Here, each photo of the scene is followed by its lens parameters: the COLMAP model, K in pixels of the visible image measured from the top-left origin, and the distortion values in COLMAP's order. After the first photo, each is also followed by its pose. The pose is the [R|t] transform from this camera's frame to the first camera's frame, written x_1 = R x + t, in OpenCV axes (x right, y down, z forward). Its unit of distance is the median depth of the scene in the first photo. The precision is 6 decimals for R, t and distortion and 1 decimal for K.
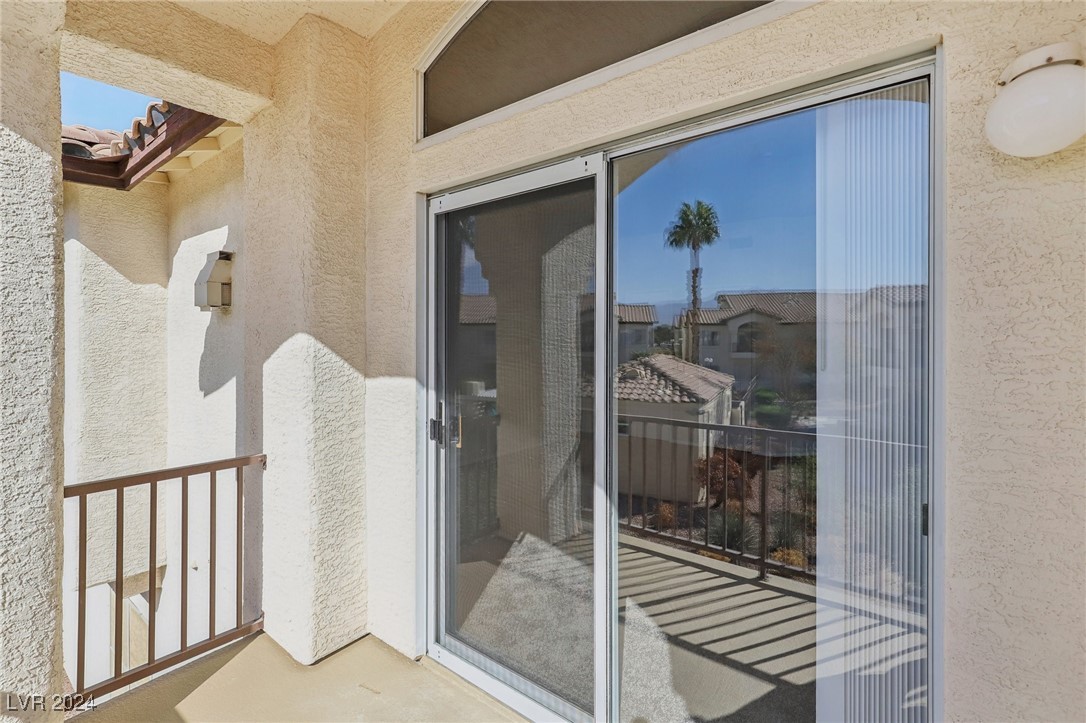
lens RADIAL K [[515.9, 0, 542.3], [0, 515.9, 356.2], [0, 0, 1]] dist [-0.003035, -0.000380]
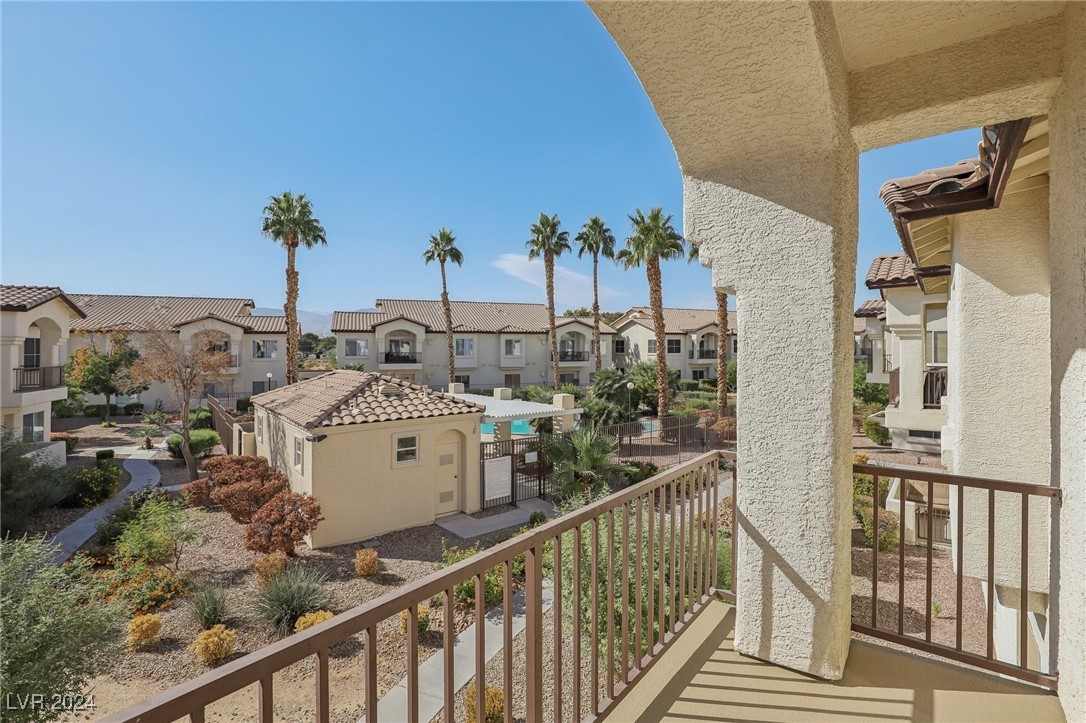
lens RADIAL K [[501.6, 0, 543.0], [0, 501.6, 361.5], [0, 0, 1]] dist [0.000191, -0.000017]
pose [[0.021409, 0.015984, -0.999643, 0.247470], [-0.023673, 0.999600, 0.015477, -0.010091], [0.999490, 0.023334, 0.021779, 0.100935]]
